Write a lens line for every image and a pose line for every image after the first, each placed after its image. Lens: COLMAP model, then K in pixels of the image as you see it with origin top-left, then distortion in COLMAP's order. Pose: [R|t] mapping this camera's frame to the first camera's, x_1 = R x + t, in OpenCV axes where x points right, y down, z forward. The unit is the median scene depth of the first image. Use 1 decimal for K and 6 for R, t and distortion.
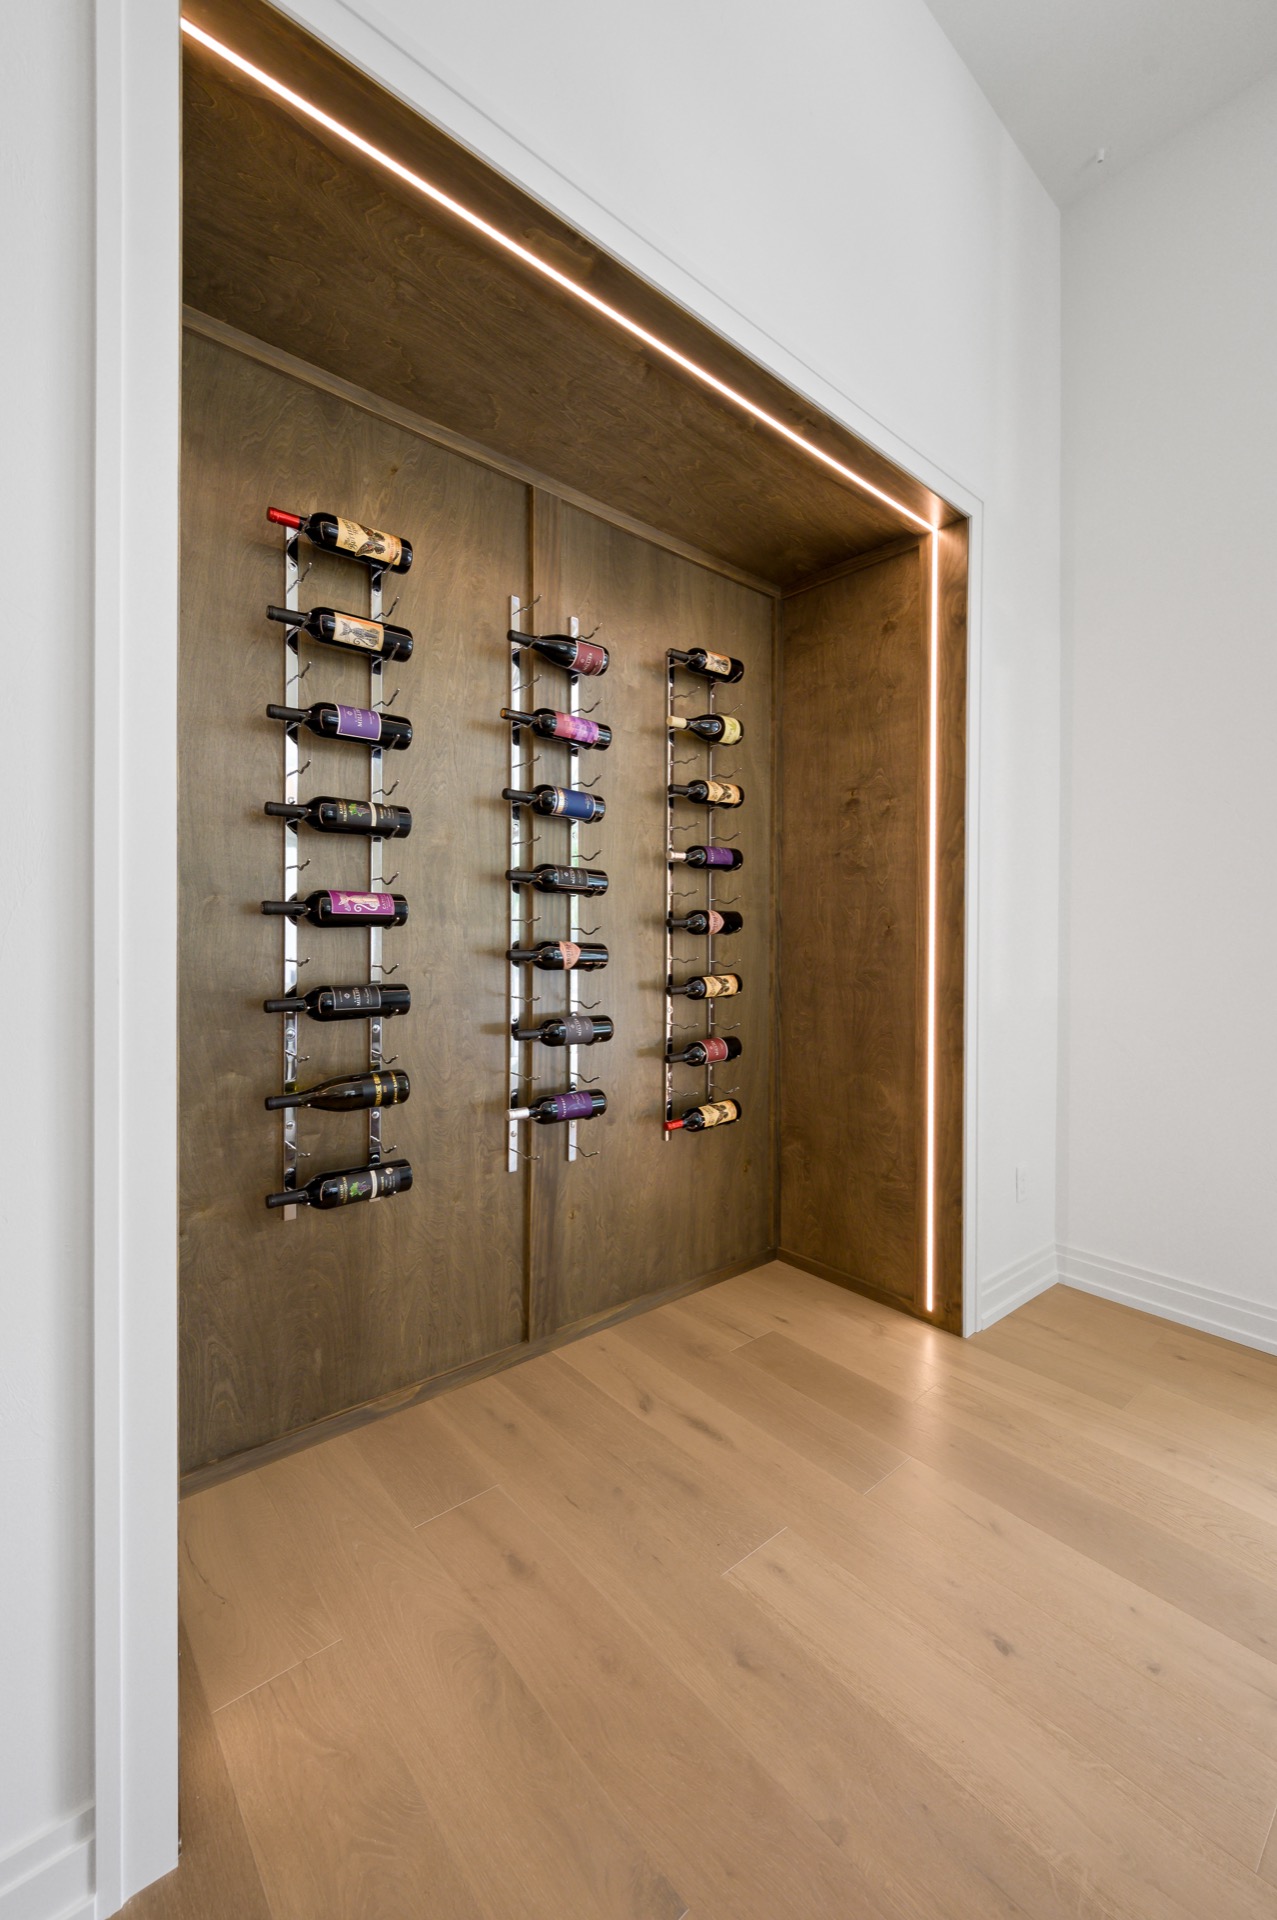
lens RADIAL K [[786.5, 0, 635.6], [0, 786.5, 919.7], [0, 0, 1]] dist [0.005558, 0.000384]
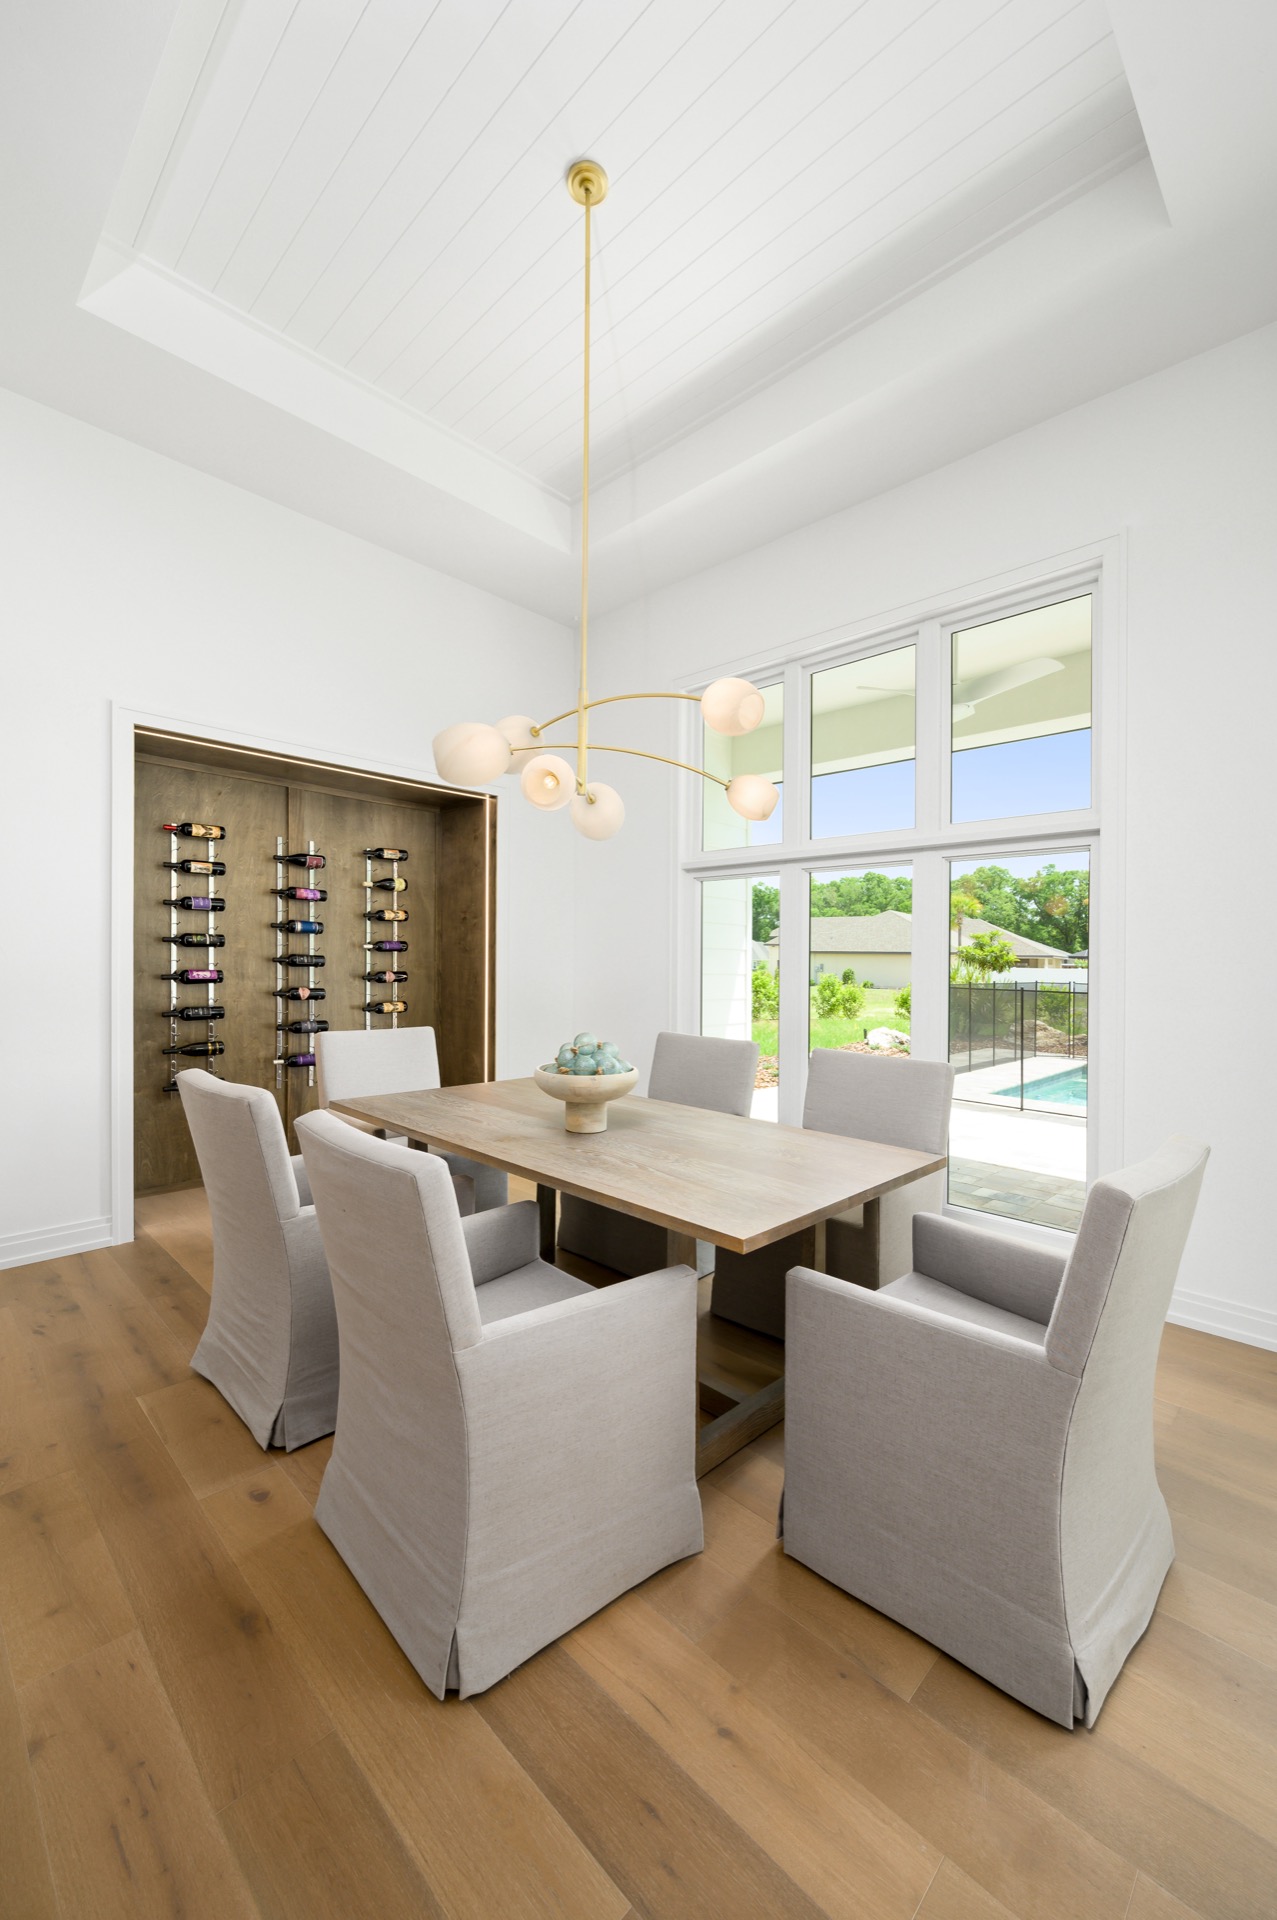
lens RADIAL K [[779.6, 0, 644.5], [0, 779.6, 947.8], [0, 0, 1]] dist [-0.000304, 0.000749]
pose [[0.996294, -0.000421, 0.086018, 0.747701], [0.000528, 0.999999, -0.001215, -0.089997], [-0.086017, 0.001256, 0.996293, -1.422670]]
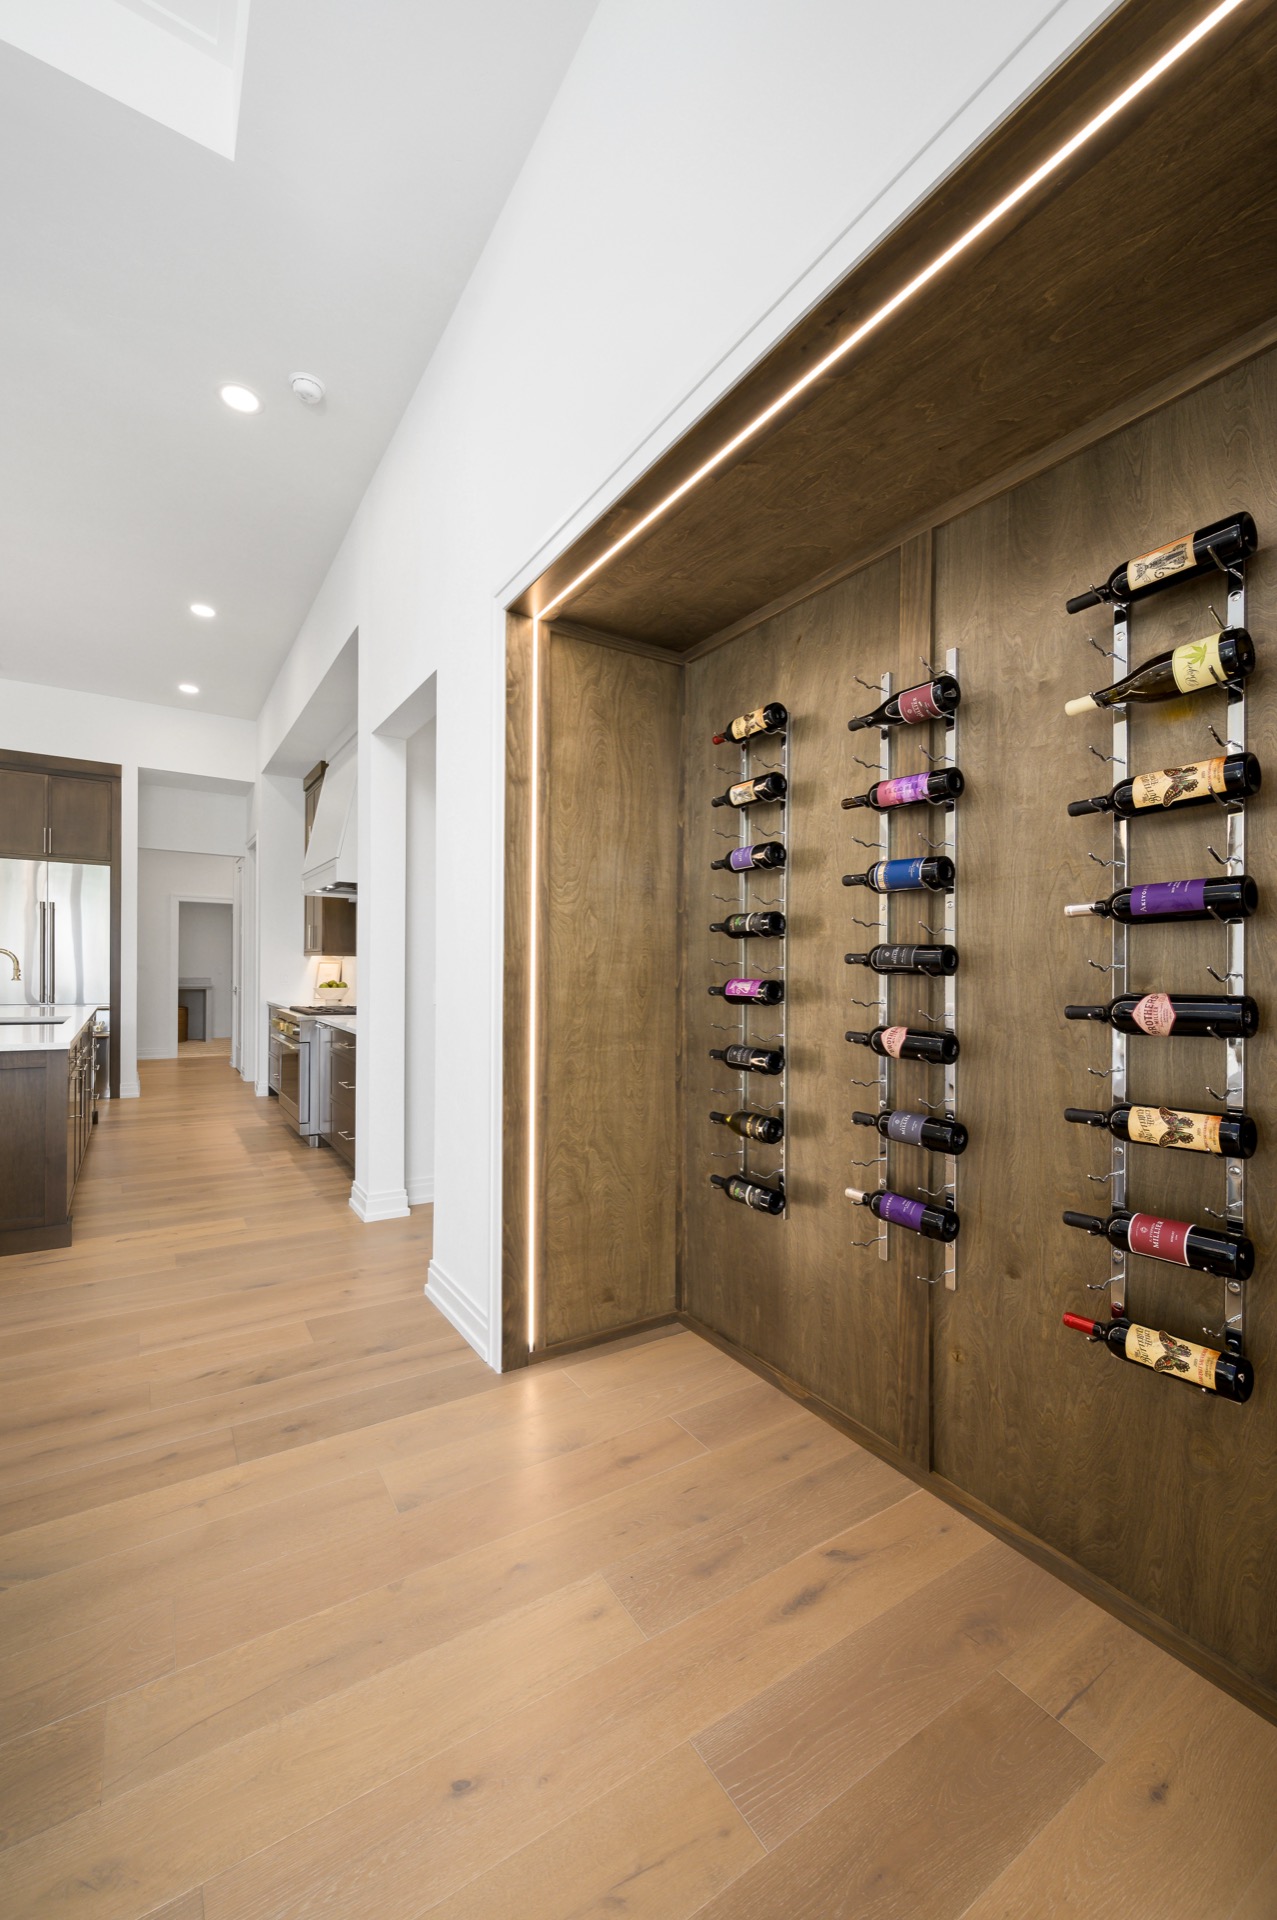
lens RADIAL K [[761.0, 0, 630.7], [0, 761.0, 988.8], [0, 0, 1]] dist [0.000693, 0.000109]
pose [[-0.137140, -0.004201, -0.990543, 0.875504], [-0.012875, 0.999914, -0.002458, -0.011294], [0.990468, 0.012416, -0.137182, 0.864949]]
